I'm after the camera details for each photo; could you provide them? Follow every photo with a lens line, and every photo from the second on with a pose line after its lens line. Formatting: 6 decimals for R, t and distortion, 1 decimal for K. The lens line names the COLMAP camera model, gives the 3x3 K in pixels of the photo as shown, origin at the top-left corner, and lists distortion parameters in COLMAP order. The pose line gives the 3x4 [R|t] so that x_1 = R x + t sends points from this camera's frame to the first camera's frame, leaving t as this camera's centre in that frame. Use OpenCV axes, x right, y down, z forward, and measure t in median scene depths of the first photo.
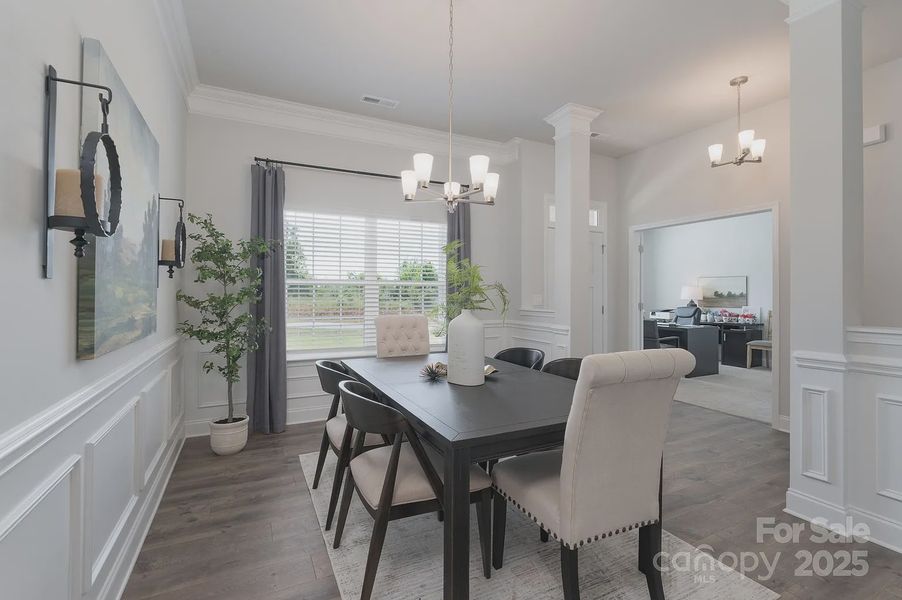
lens RADIAL K [[414.2, 0, 454.0], [0, 414.2, 297.6], [0, 0, 1]] dist [0.004949, -0.004468]
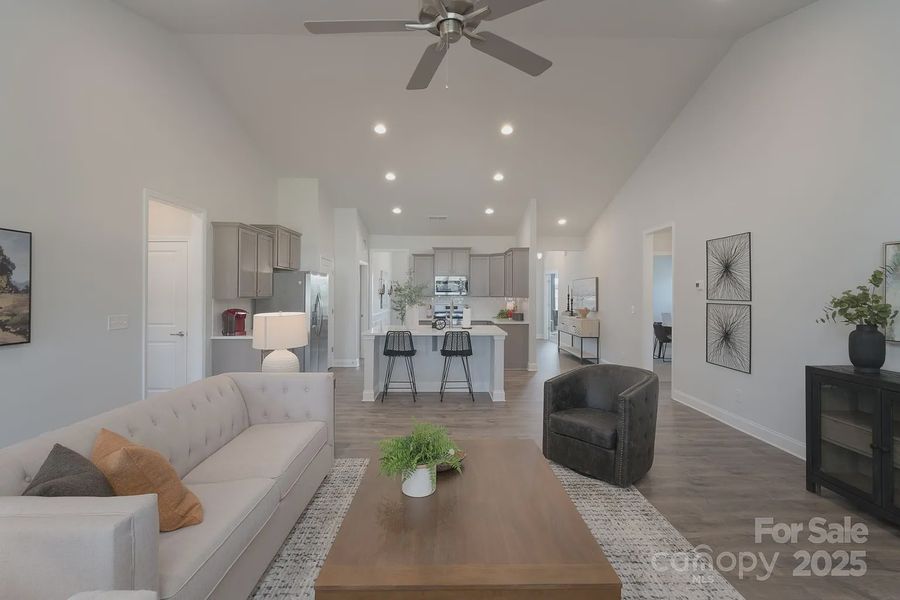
lens RADIAL K [[413.2, 0, 449.2], [0, 413.2, 296.0], [0, 0, 1]] dist [0.004949, -0.004468]
pose [[0.893753, 0.001722, -0.448556, 1.862568], [-0.002548, 0.999996, -0.001237, -0.045400], [0.448552, 0.002249, 0.893754, -2.657573]]
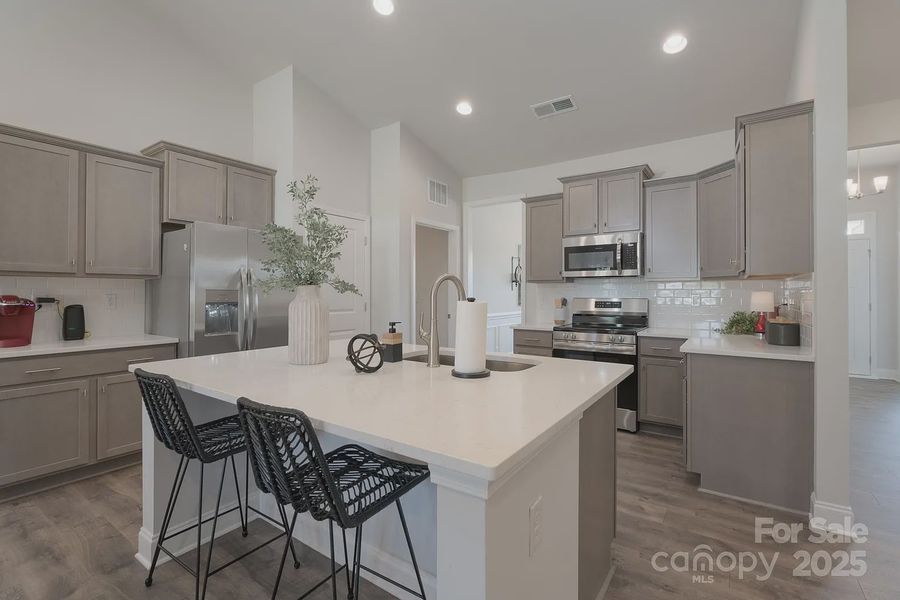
lens RADIAL K [[413.2, 0, 435.6], [0, 413.2, 290.7], [0, 0, 1]] dist [0.004949, -0.004468]
pose [[0.456109, -0.005802, -0.889905, 1.495777], [-0.004662, 0.999949, -0.008909, 0.005832], [0.889912, 0.008212, 0.456059, -1.043678]]
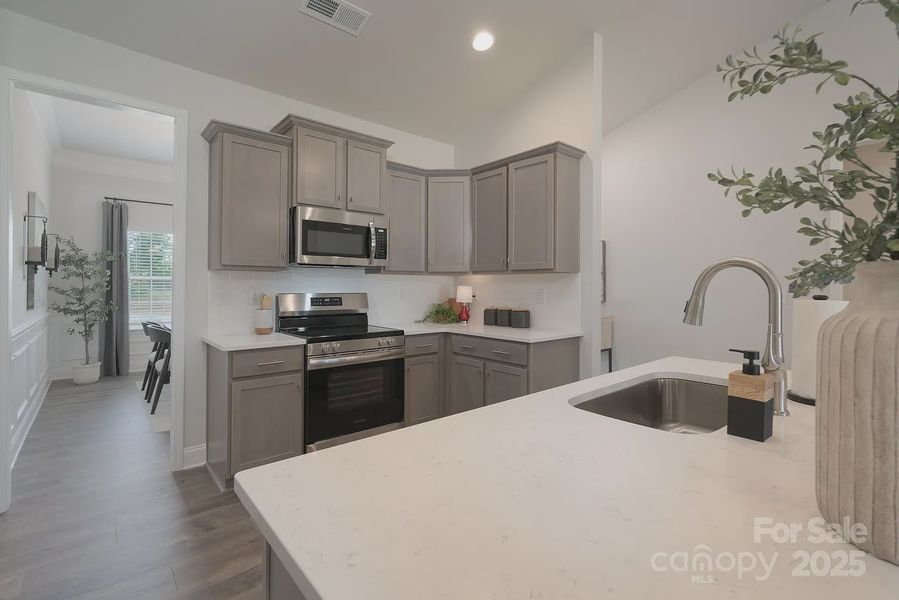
lens RADIAL K [[412.8, 0, 450.9], [0, 412.8, 292.8], [0, 0, 1]] dist [0.004949, -0.004468]
pose [[0.970663, -0.000232, 0.240442, 0.514600], [-0.000950, 0.999988, 0.004801, 0.009489], [-0.240440, -0.004889, 0.970652, -1.034757]]
